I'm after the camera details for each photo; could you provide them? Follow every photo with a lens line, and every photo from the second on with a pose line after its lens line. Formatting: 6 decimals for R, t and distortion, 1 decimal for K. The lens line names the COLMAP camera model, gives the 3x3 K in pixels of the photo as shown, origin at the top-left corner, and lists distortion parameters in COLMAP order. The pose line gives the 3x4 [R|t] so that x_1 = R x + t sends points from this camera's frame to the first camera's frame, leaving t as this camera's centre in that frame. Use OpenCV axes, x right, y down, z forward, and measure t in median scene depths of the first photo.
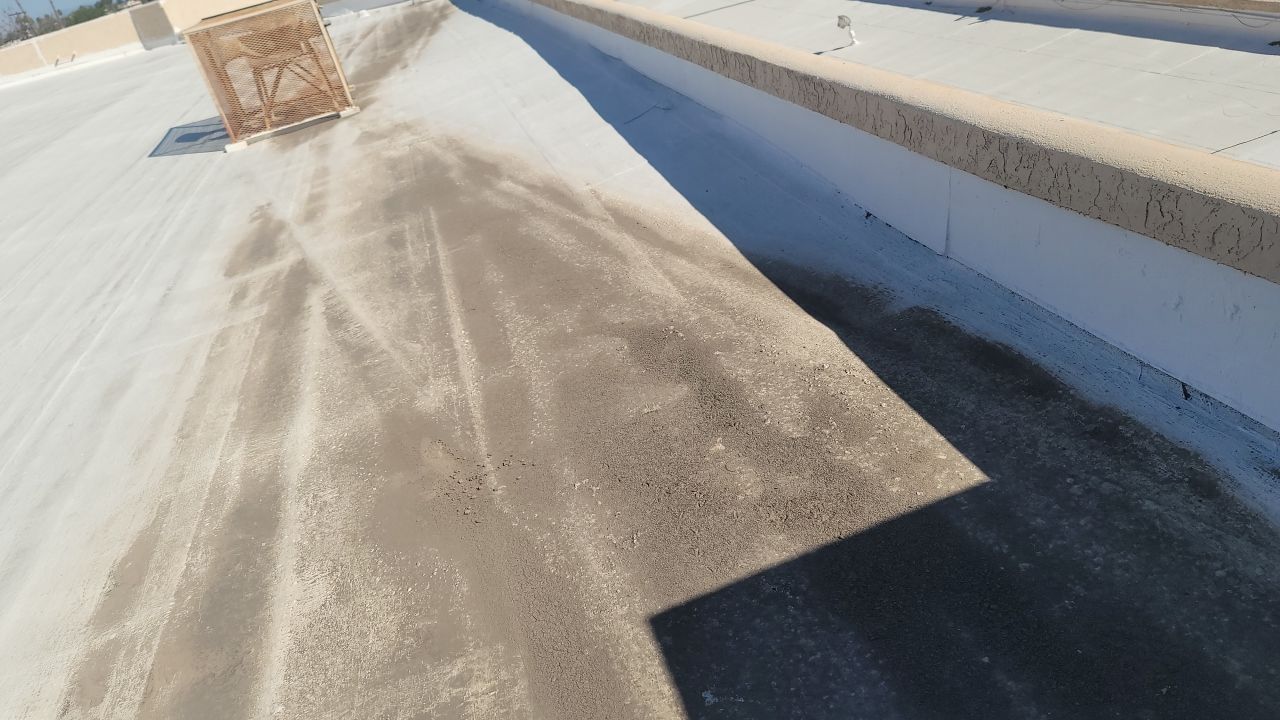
lens RADIAL K [[974.3, 0, 645.2], [0, 974.3, 384.7], [0, 0, 1]] dist [0.093138, -0.090157]
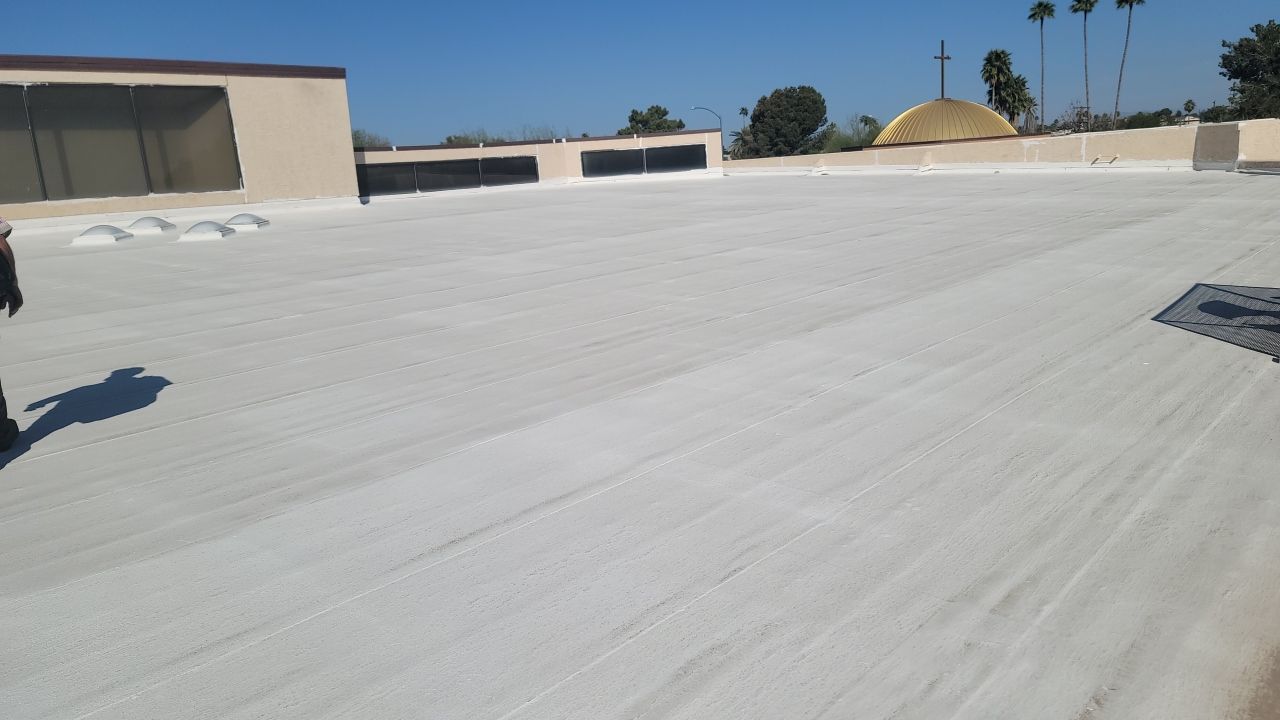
lens RADIAL K [[966.2, 0, 640.0], [0, 966.2, 360.0], [0, 0, 1]] dist [0.067704, -0.034975]
pose [[0.568586, 0.378840, -0.730198, -0.332808], [-0.463293, 0.880957, 0.096302, -0.183735], [0.679757, 0.283540, 0.676414, 0.508027]]
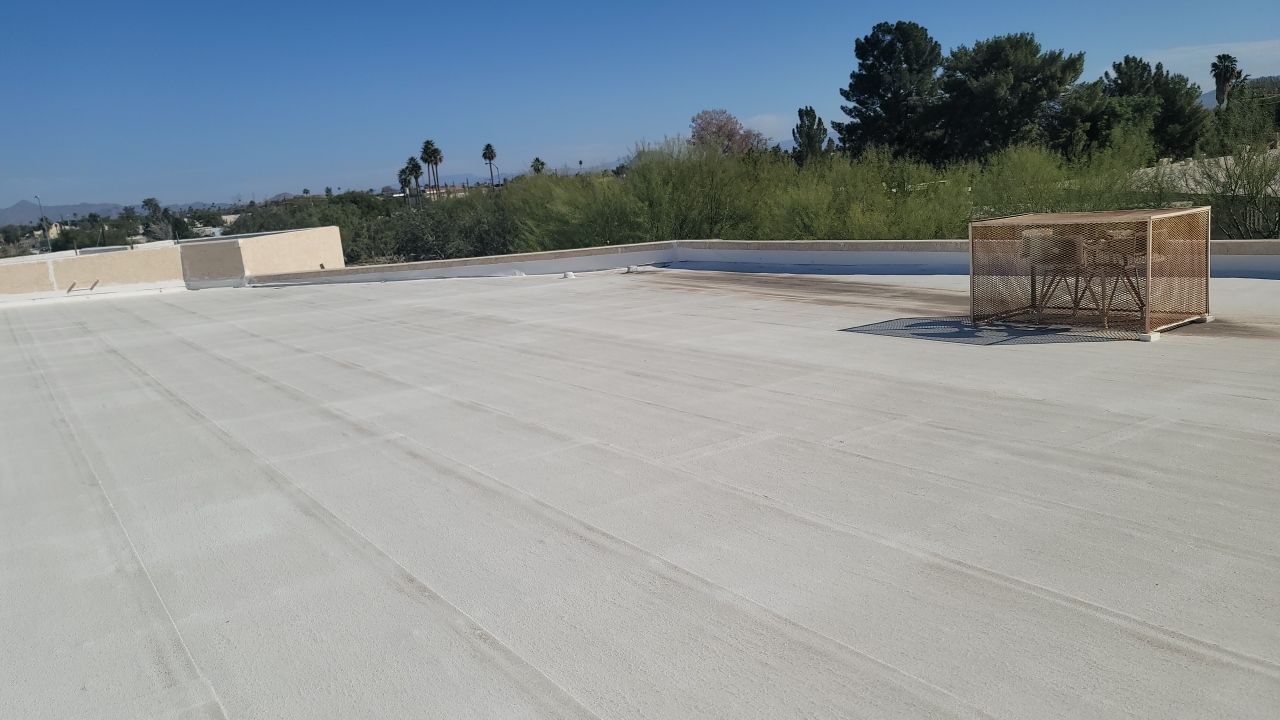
lens RADIAL K [[980.6, 0, 640.0], [0, 980.6, 360.0], [0, 0, 1]] dist [0.066778, -0.007118]
pose [[0.932349, 0.110870, 0.344141, -1.951343], [0.021234, 0.933392, -0.358231, 0.165938], [-0.360935, 0.341304, 0.867893, 0.620629]]
